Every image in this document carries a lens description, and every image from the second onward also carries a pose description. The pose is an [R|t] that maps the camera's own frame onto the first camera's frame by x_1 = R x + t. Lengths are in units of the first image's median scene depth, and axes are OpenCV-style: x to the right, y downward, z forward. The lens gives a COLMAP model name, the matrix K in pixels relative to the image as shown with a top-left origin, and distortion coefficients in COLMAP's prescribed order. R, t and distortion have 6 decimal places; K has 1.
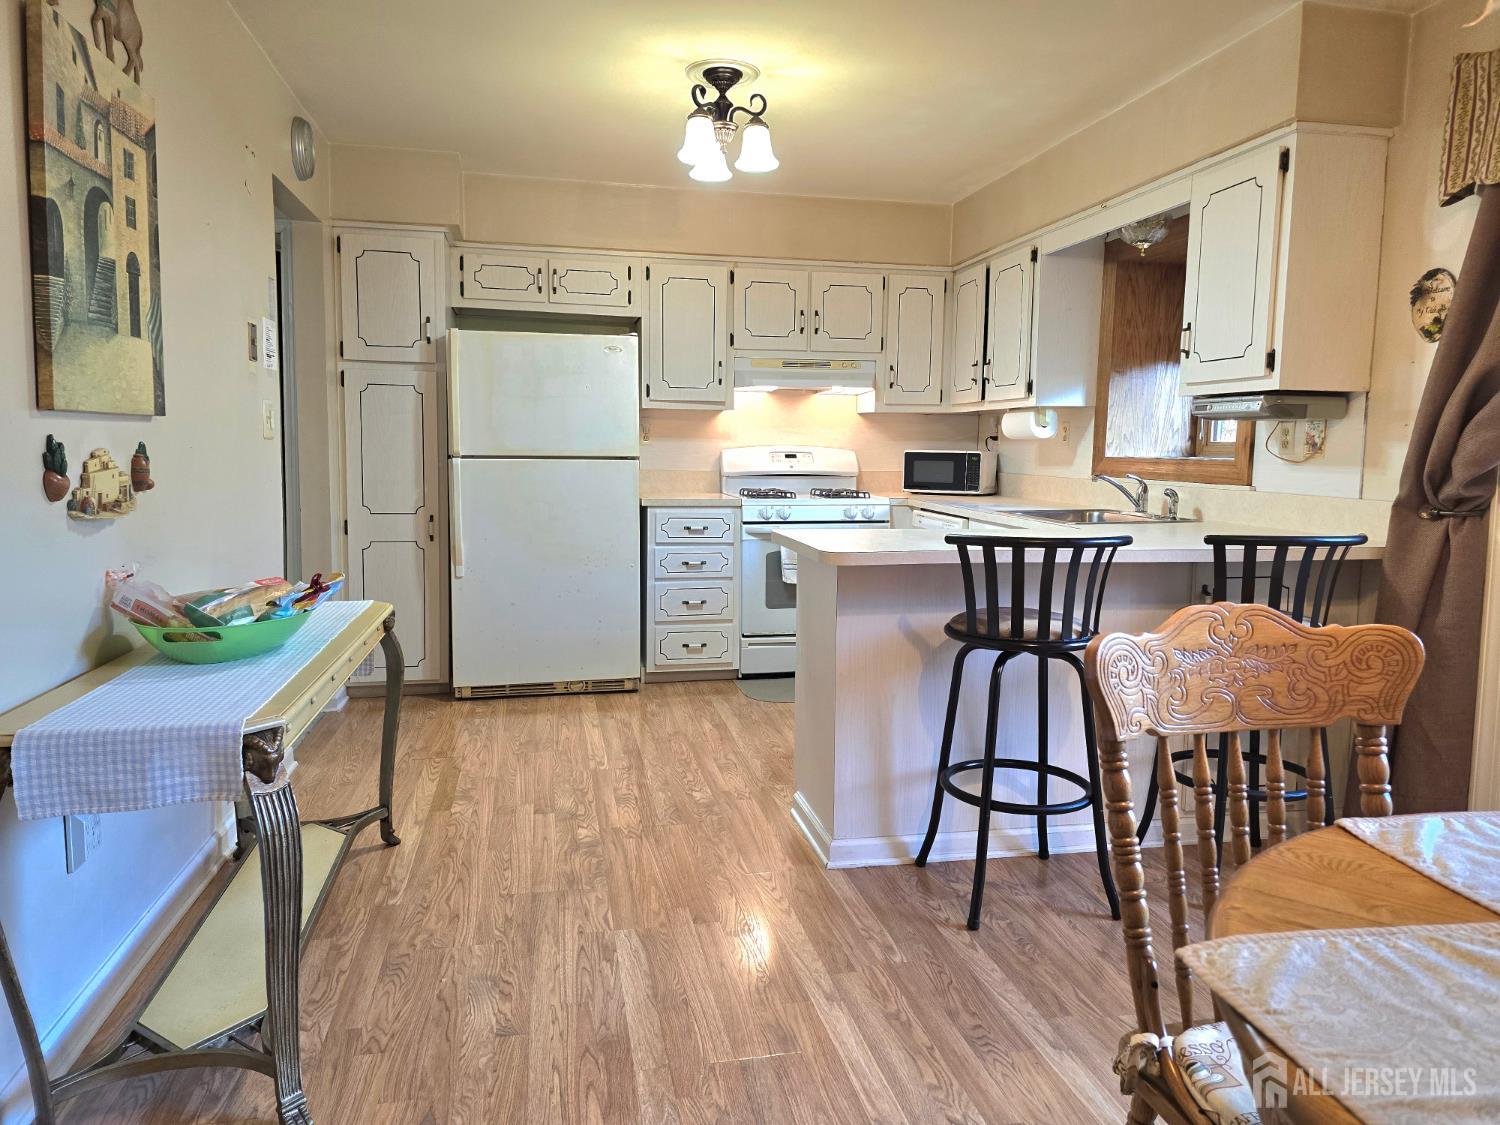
lens RADIAL K [[1005.2, 0, 753.7], [0, 1005.2, 528.8], [0, 0, 1]] dist [0.083142, -0.071020]
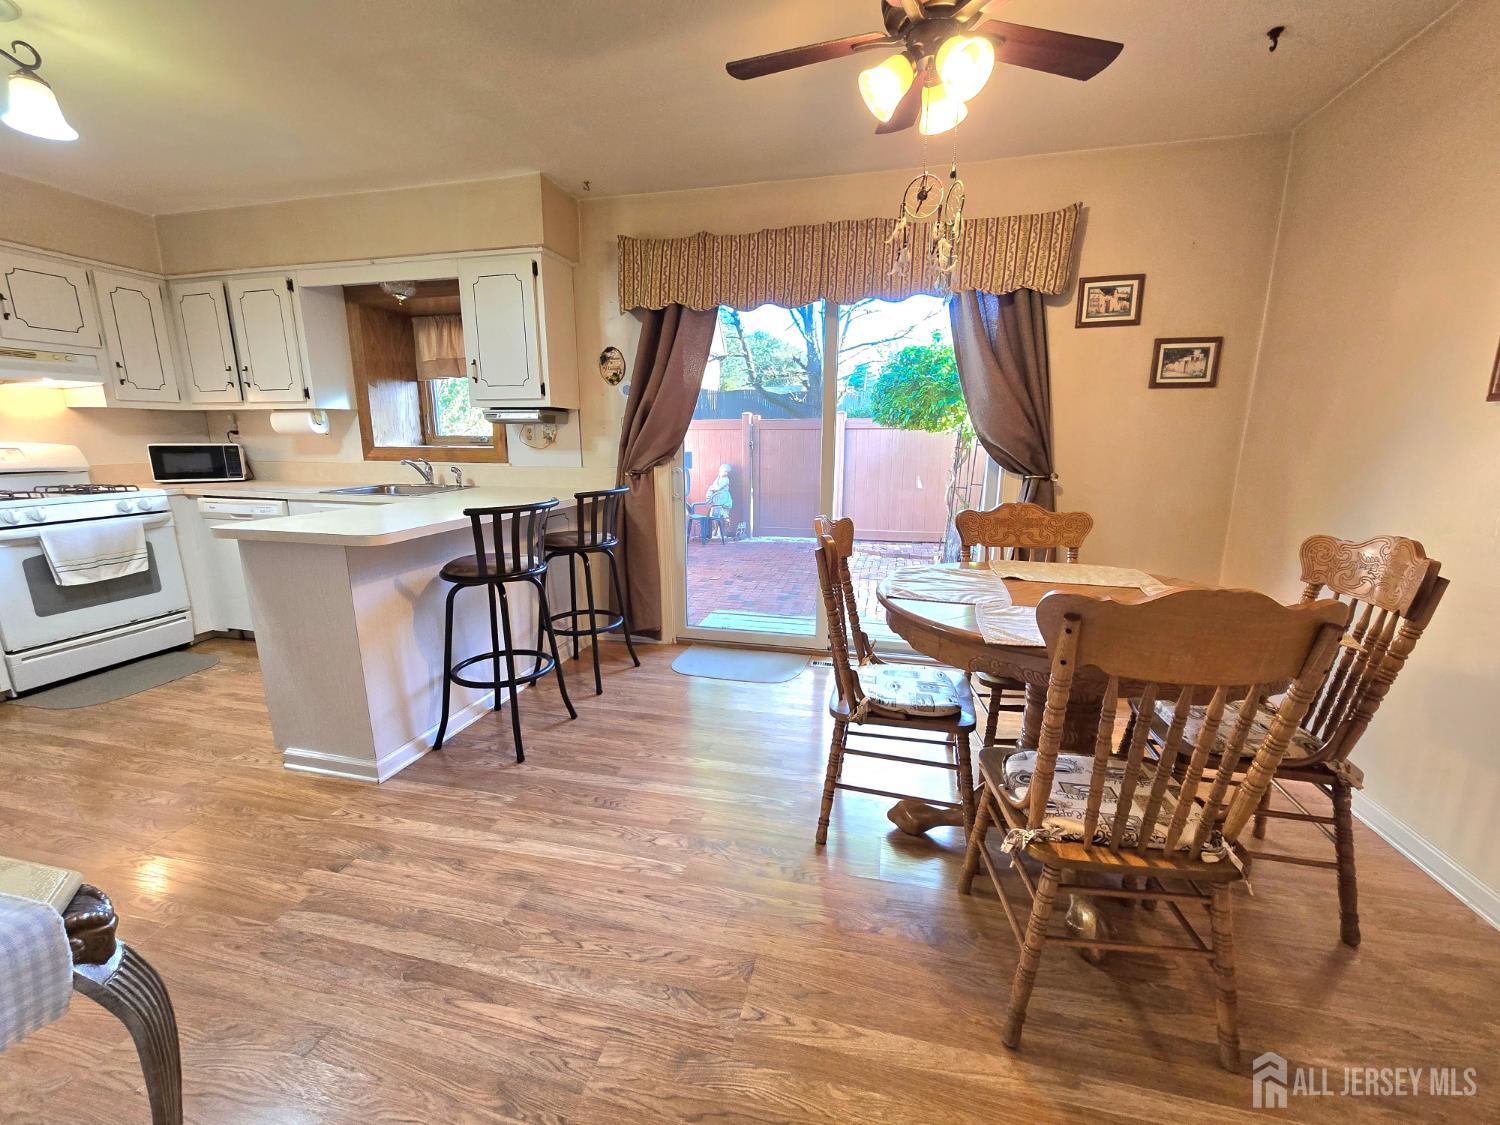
lens RADIAL K [[617.9, 0, 744.8], [0, 617.9, 569.9], [0, 0, 1]] dist [-0.000256, 0.000388]
pose [[0.438442, -0.200602, 0.876086, -0.252949], [0.078987, 0.979602, 0.184775, -0.024771], [-0.895282, -0.011814, 0.445344, 0.177720]]
